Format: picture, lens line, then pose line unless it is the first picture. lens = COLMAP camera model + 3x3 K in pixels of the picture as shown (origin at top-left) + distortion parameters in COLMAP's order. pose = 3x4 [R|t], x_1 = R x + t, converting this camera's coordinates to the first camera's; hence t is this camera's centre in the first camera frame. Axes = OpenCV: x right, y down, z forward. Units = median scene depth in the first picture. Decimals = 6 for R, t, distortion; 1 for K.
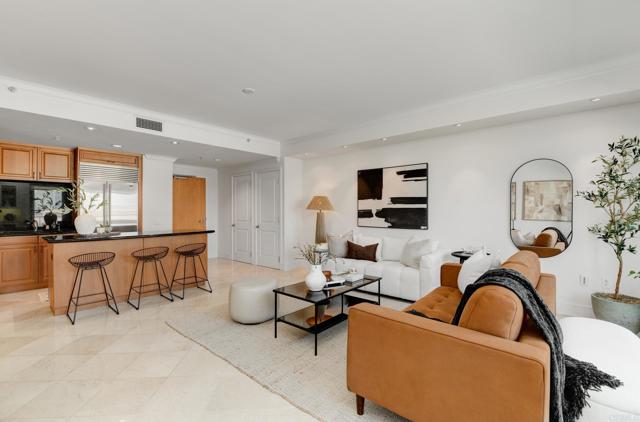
lens RADIAL K [[279.9, 0, 320.0], [0, 279.9, 211.0], [0, 0, 1]] dist [-0.027493, -0.000053]
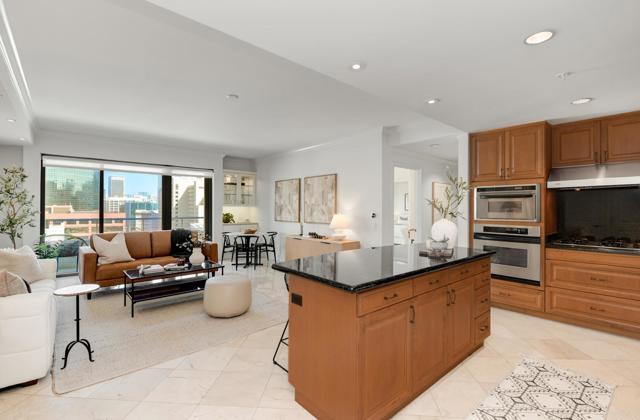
lens RADIAL K [[291.4, 0, 326.1], [0, 291.4, 208.1], [0, 0, 1]] dist [0.010934, 0.000023]
pose [[-0.992354, -0.000467, 0.123425, -0.519390], [0.000211, 0.999985, 0.005476, -0.017226], [-0.123425, 0.005460, -0.992339, 1.438274]]
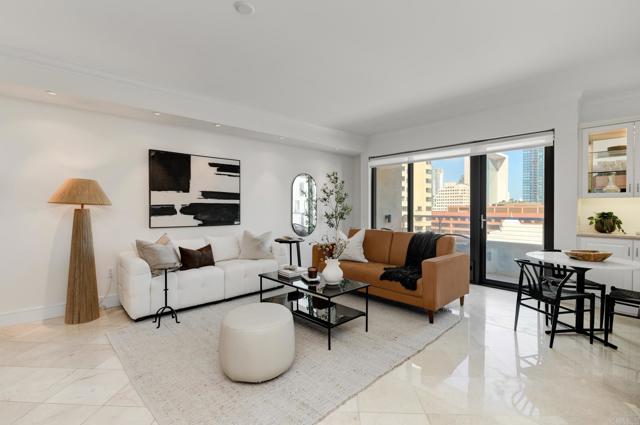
lens RADIAL K [[297.8, 0, 320.0], [0, 297.8, 212.5], [0, 0, 1]] dist [0.001152, 0.000069]
pose [[0.102692, -0.015634, 0.994590, -0.634912], [0.004130, 0.999875, 0.015291, 0.005824], [-0.994705, 0.002538, 0.102744, 0.542372]]
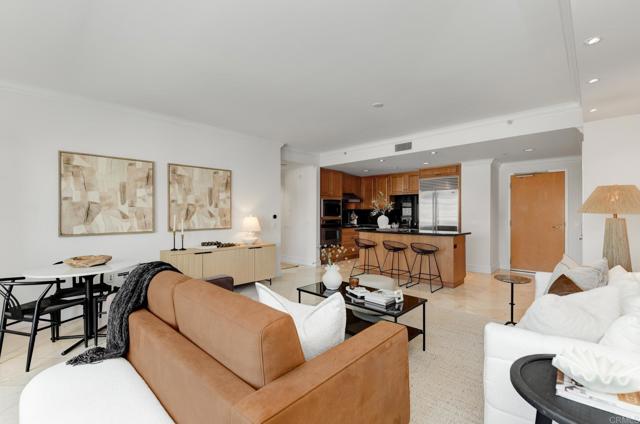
lens RADIAL K [[279.9, 0, 320.0], [0, 279.9, 212.0], [0, 0, 1]] dist [-0.027493, -0.000053]
pose [[-0.050763, -0.006541, -0.998689, 0.619111], [-0.000830, 0.999978, -0.006507, 0.003804], [0.998710, 0.000498, -0.050767, 0.580368]]
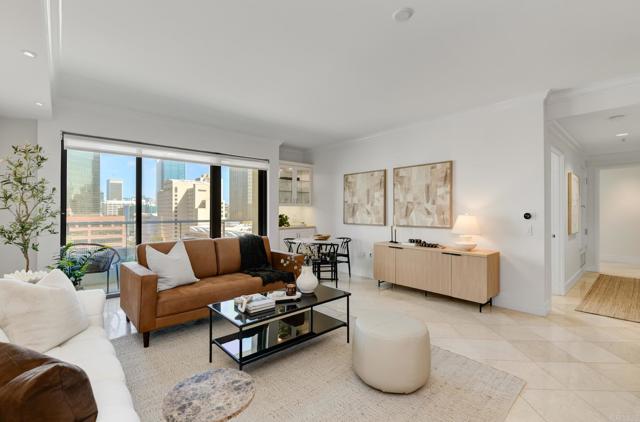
lens RADIAL K [[291.4, 0, 326.1], [0, 291.4, 209.1], [0, 0, 1]] dist [0.010934, 0.000023]
pose [[-0.993225, 0.002742, 0.116173, -0.115000], [0.002697, 0.999996, -0.000548, -0.003186], [-0.116174, -0.000231, -0.993229, 1.173069]]
